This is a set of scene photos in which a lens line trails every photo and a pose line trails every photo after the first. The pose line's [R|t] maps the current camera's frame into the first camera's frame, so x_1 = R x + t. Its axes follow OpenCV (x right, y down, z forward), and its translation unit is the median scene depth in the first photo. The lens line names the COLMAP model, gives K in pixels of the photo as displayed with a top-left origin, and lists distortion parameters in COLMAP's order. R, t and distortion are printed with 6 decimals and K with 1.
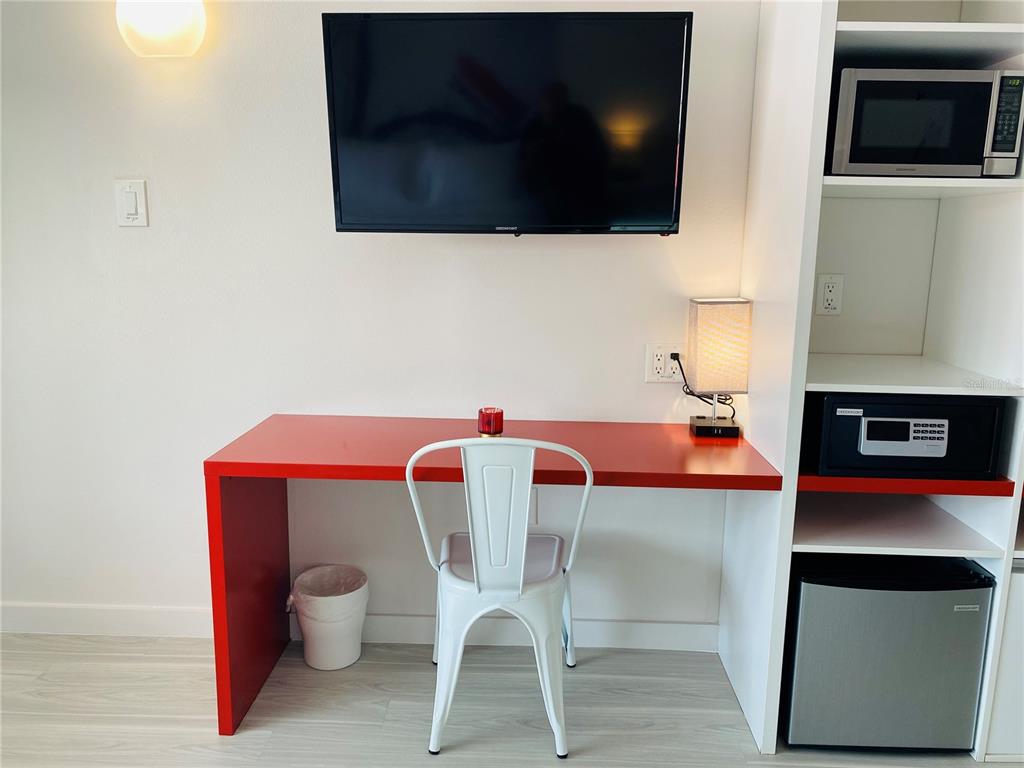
lens RADIAL K [[778.1, 0, 513.8], [0, 778.1, 381.5], [0, 0, 1]] dist [0.042718, -0.064431]
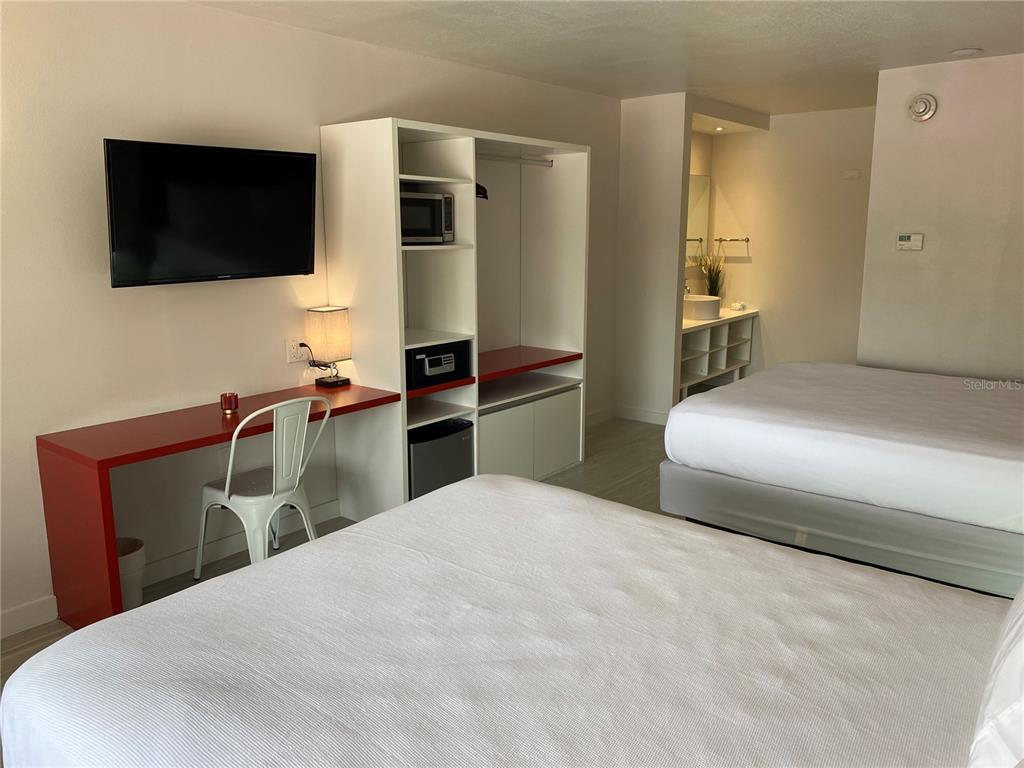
lens RADIAL K [[778.1, 0, 508.8], [0, 778.1, 386.2], [0, 0, 1]] dist [0.042718, -0.064431]
pose [[0.600479, -0.178239, 0.779523, -1.033115], [0.157099, 0.982139, 0.103551, -0.059983], [-0.784056, 0.060282, 0.617755, -0.452030]]
